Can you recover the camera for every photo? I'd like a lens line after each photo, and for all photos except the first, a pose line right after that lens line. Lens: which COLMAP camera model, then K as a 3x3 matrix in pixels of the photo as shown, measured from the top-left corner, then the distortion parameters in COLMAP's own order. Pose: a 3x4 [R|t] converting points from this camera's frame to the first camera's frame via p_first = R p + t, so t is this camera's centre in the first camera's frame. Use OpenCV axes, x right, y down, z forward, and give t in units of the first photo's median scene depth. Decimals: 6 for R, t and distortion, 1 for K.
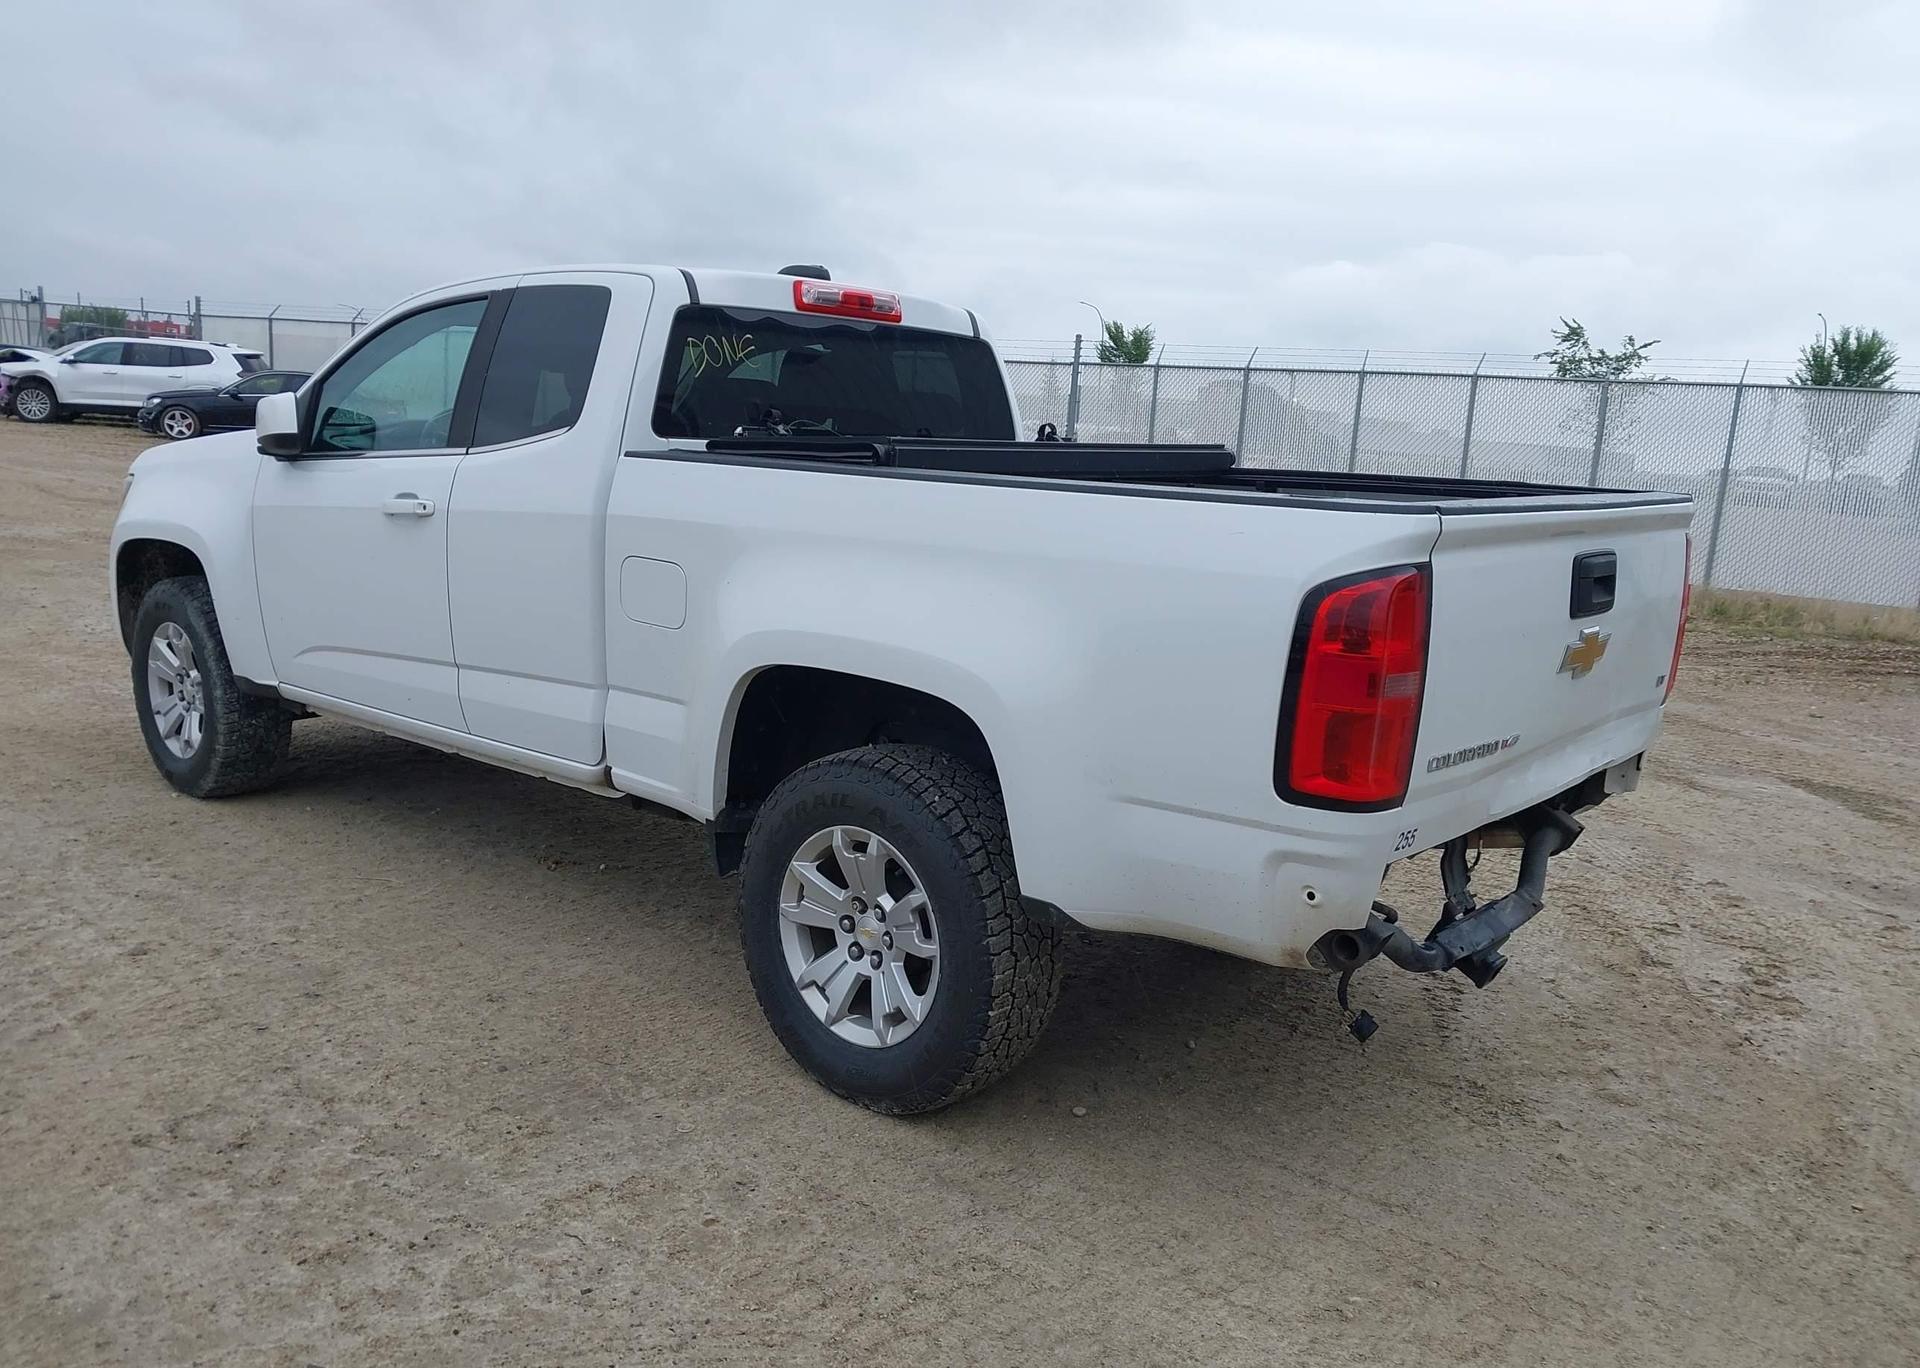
lens RADIAL K [[1504.0, 0, 988.7], [0, 1504.0, 693.3], [0, 0, 1]] dist [0.040681, -0.050666]
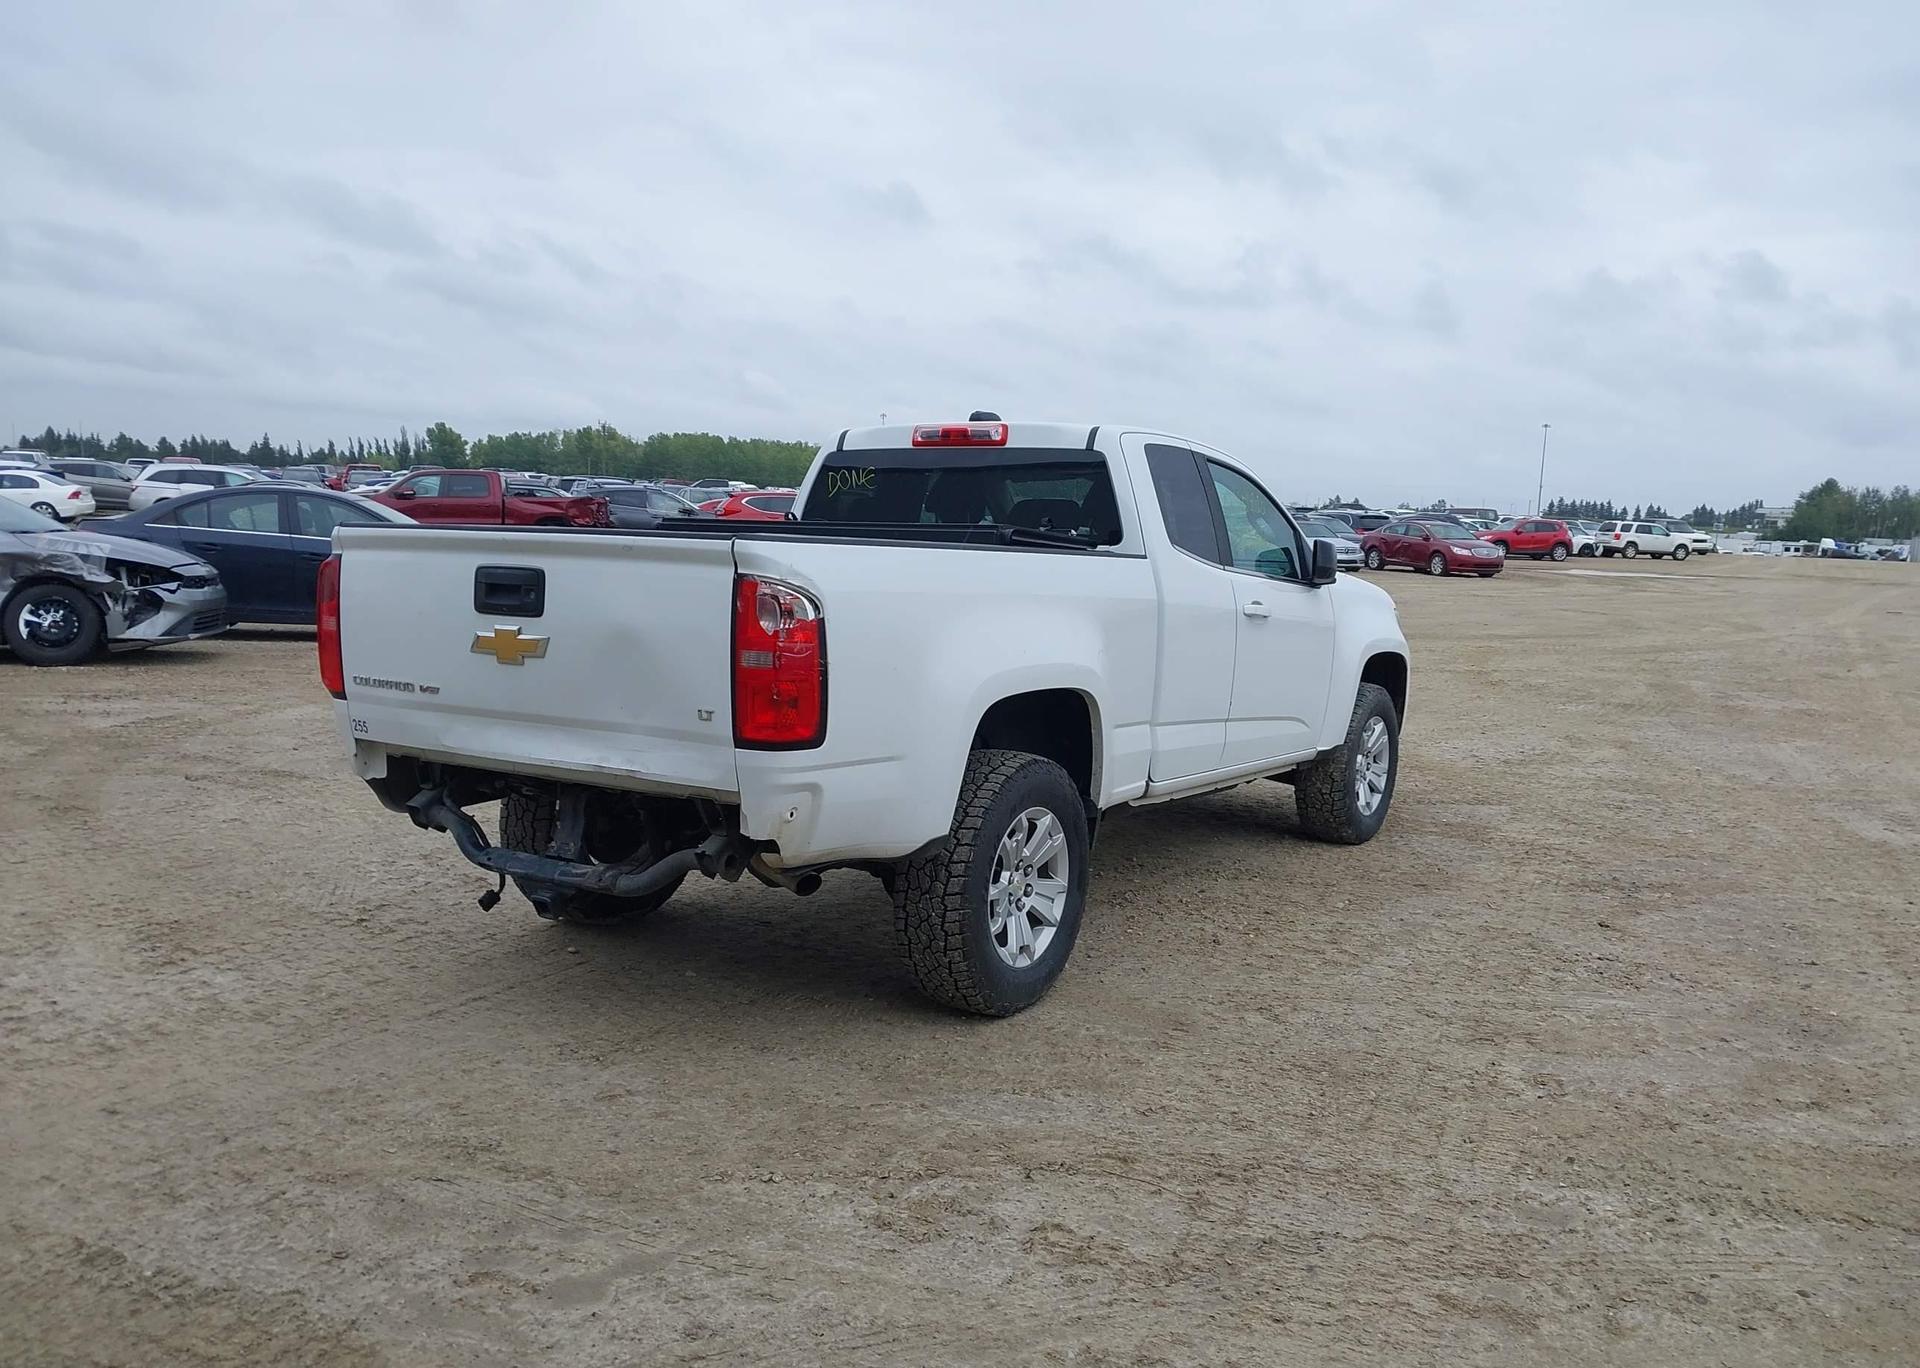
lens RADIAL K [[1497.1, 0, 973.6], [0, 1497.1, 687.8], [0, 0, 1]] dist [0.050179, -0.061601]
pose [[0.135646, 0.046809, -0.989651, 1.398048], [-0.200993, 0.979413, 0.018776, -0.077081], [0.970156, 0.196366, 0.142262, 0.984709]]
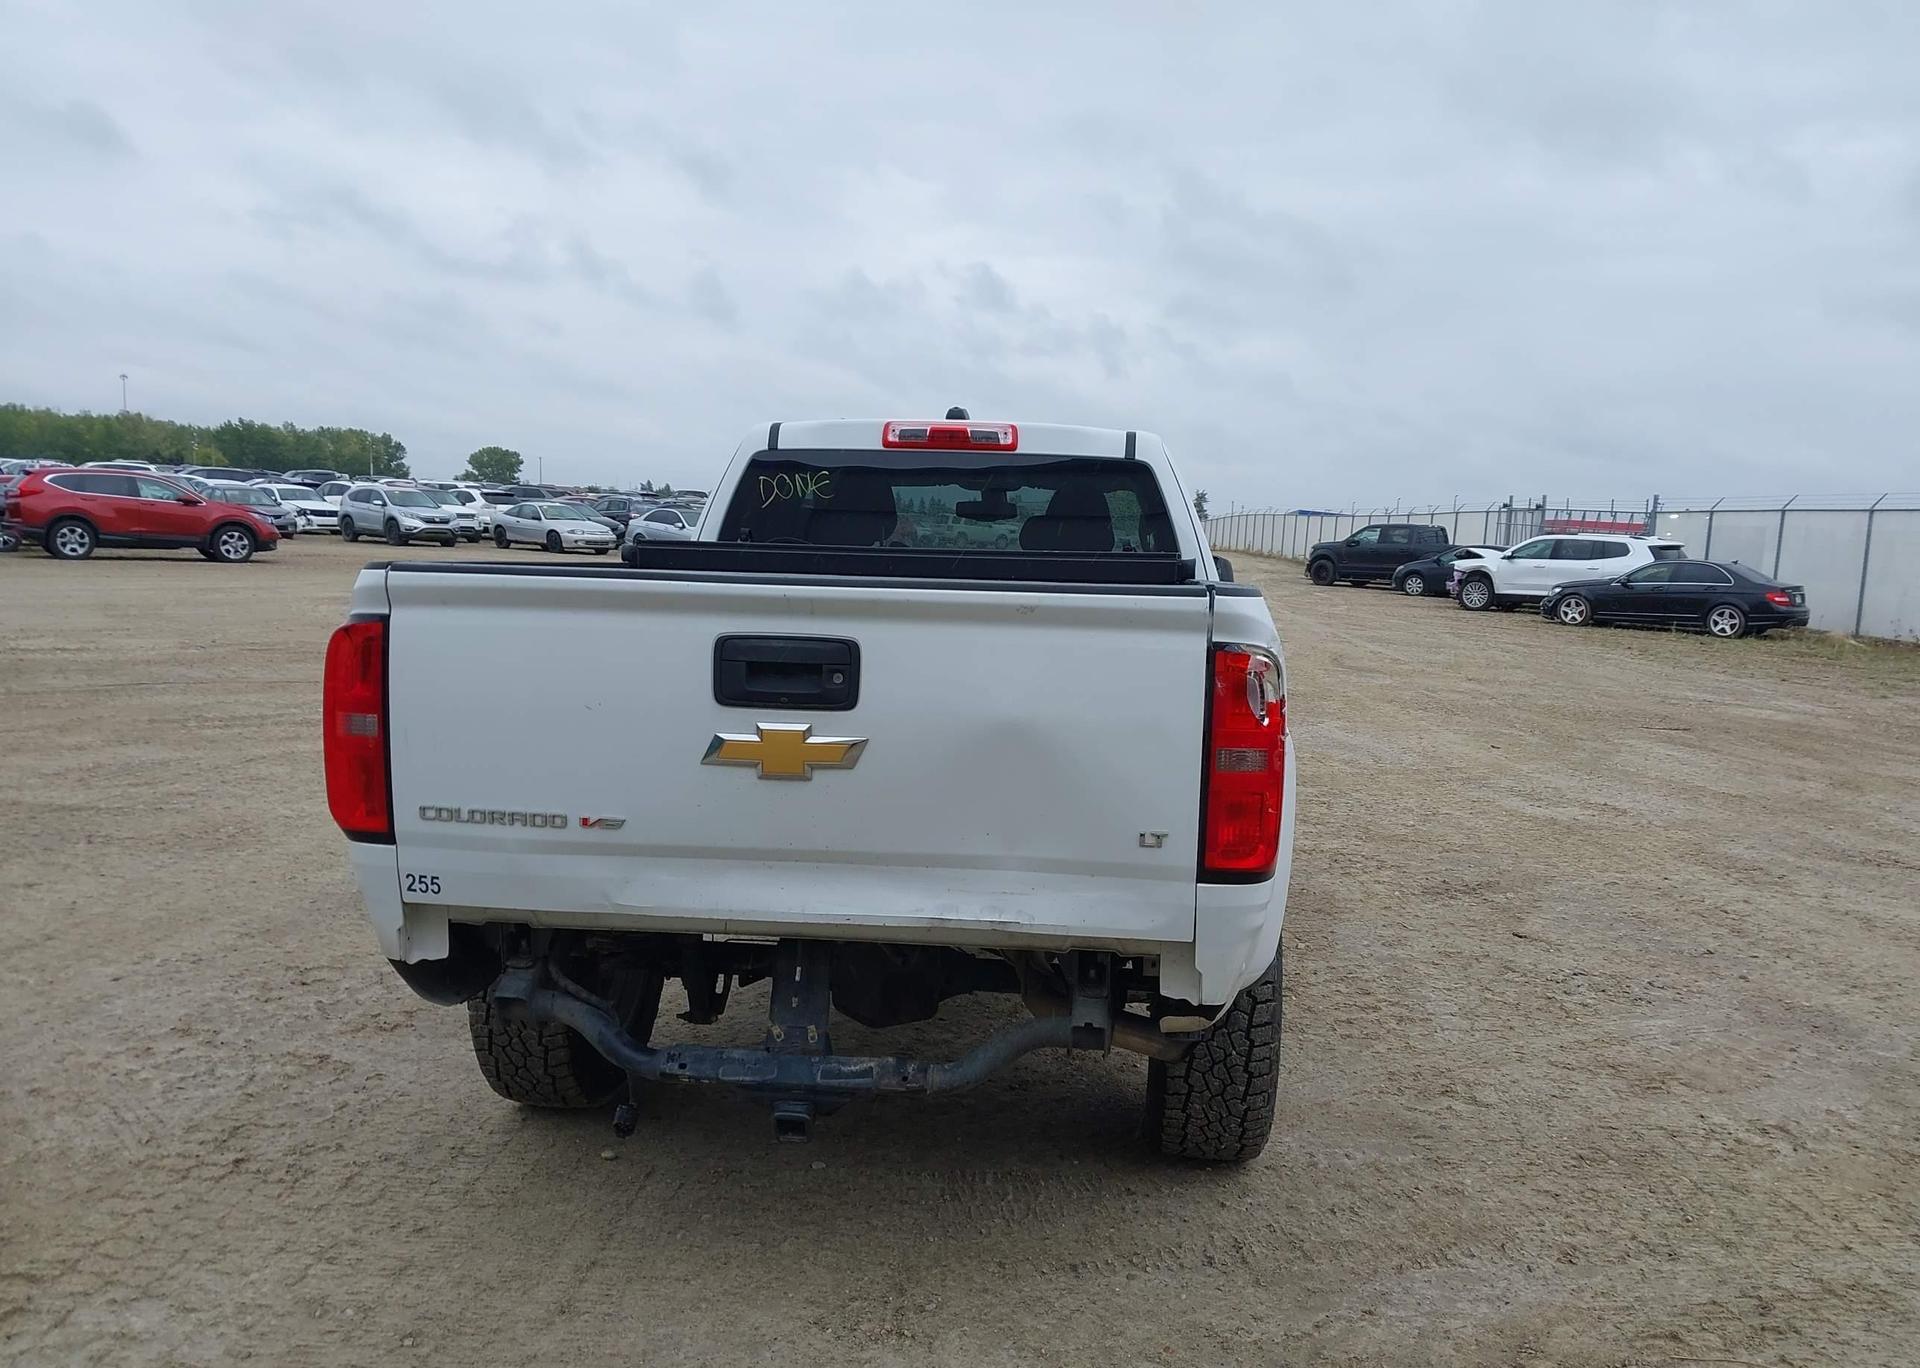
lens RADIAL K [[1497.1, 0, 981.6], [0, 1497.1, 698.4], [0, 0, 1]] dist [0.050179, -0.061601]
pose [[0.555187, 0.046293, -0.830436, 0.946808], [-0.150065, 0.987639, -0.045270, -0.028756], [0.818075, 0.149752, 0.555272, 0.502735]]
